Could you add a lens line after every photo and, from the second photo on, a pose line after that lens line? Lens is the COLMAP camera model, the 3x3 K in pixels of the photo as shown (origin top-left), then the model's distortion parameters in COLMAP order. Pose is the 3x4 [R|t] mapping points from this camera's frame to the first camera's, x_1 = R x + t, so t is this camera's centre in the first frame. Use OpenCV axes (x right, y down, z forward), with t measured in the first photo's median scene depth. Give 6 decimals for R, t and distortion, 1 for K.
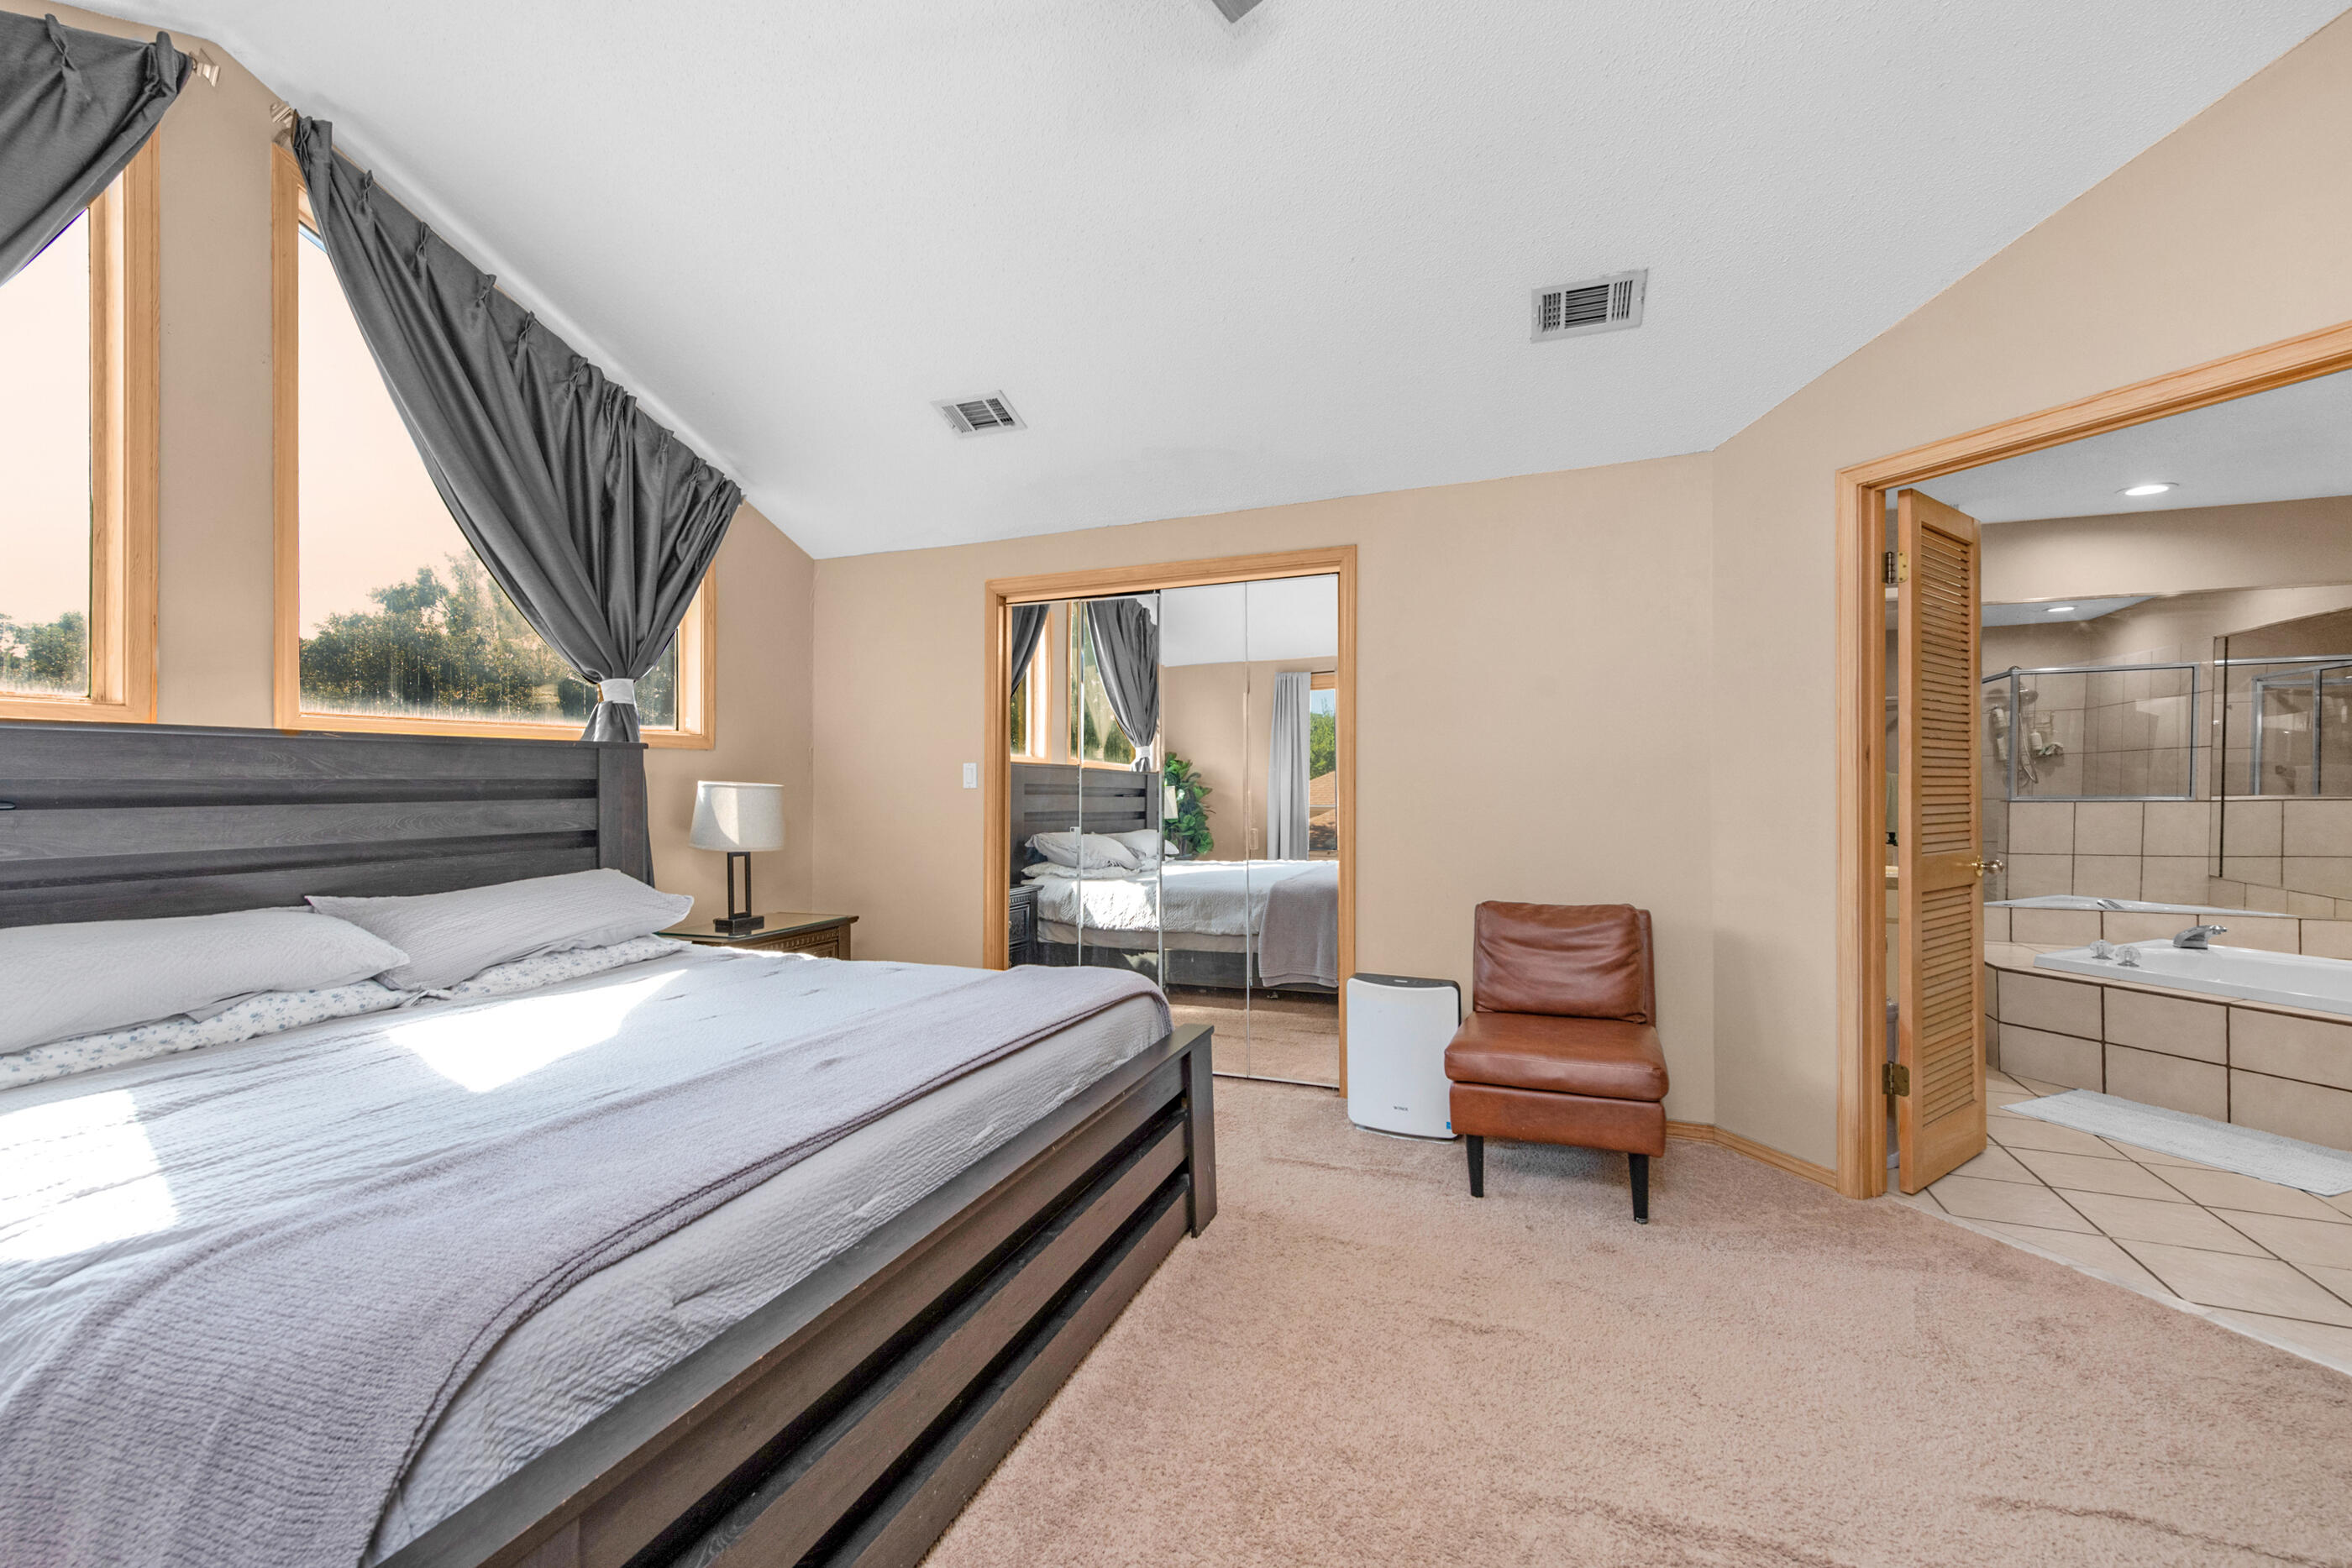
lens RADIAL K [[936.2, 0, 1207.3], [0, 936.2, 777.1], [0, 0, 1]] dist [0.000639, -0.001981]
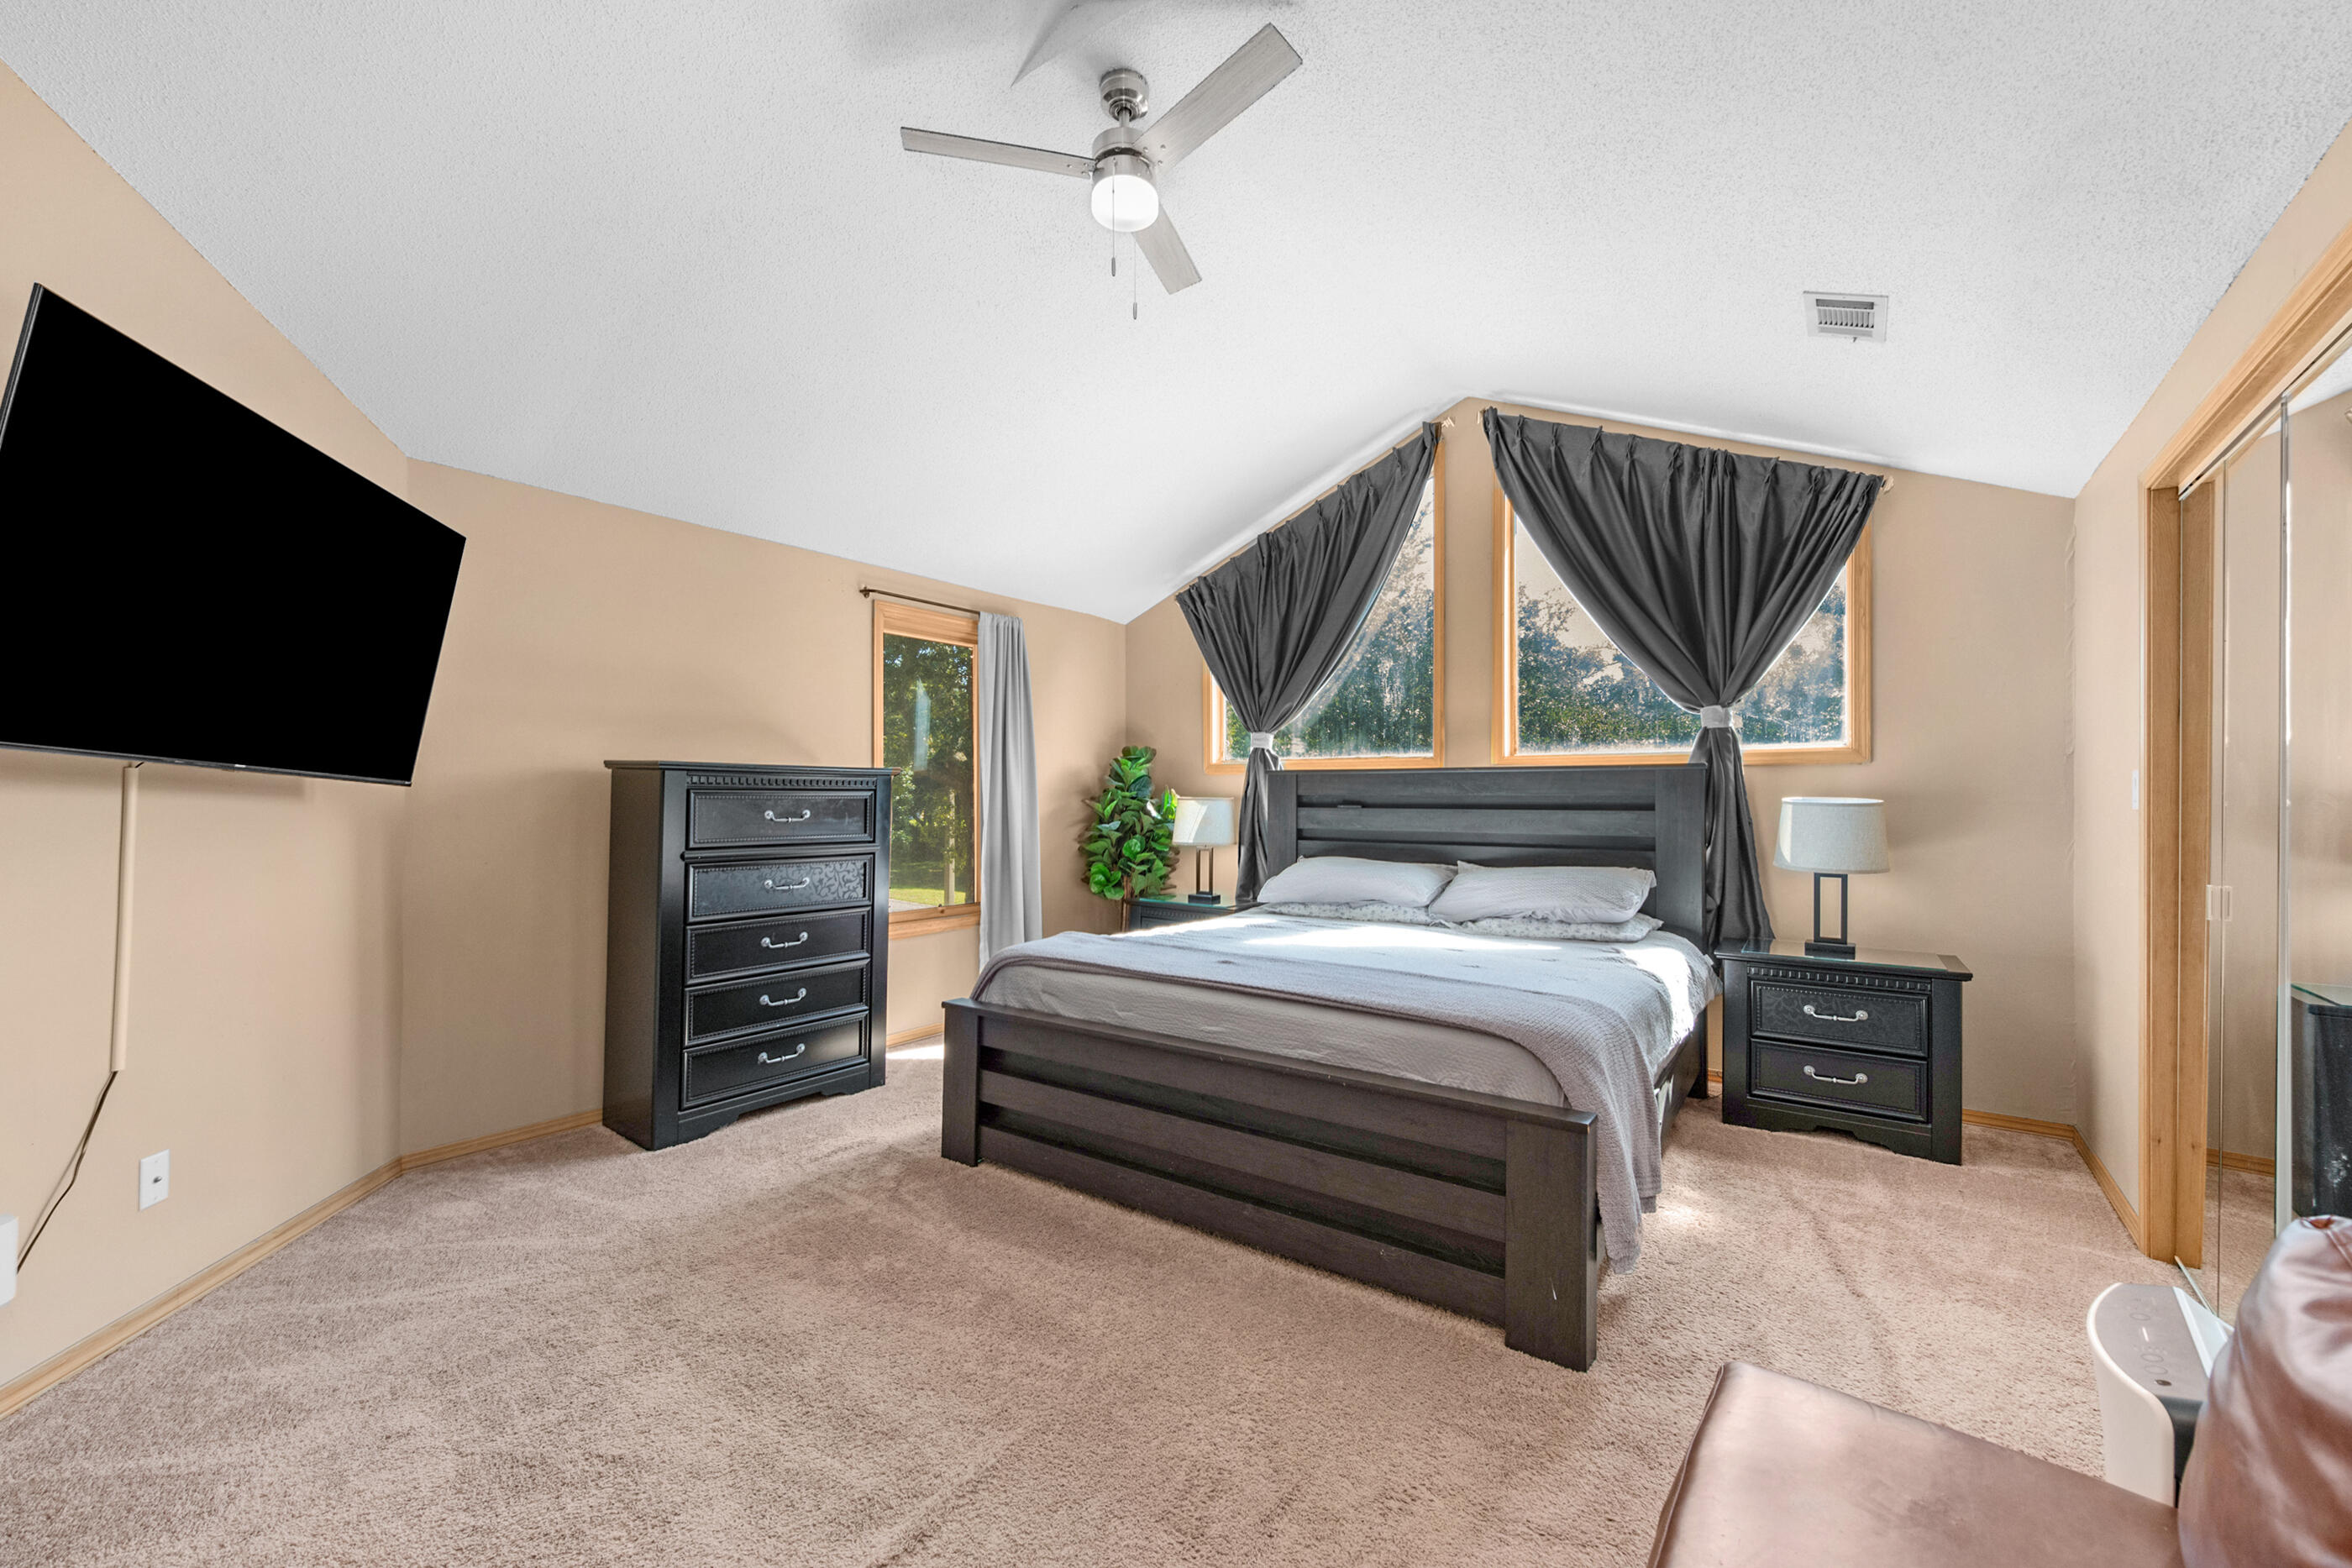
lens RADIAL K [[936.2, 0, 1207.3], [0, 936.2, 777.1], [0, 0, 1]] dist [0.000639, -0.001981]
pose [[-0.247894, -0.020601, -0.968568, 0.679794], [-0.000205, 0.999775, -0.021212, 0.004878], [0.968787, -0.005060, -0.247843, 0.757242]]
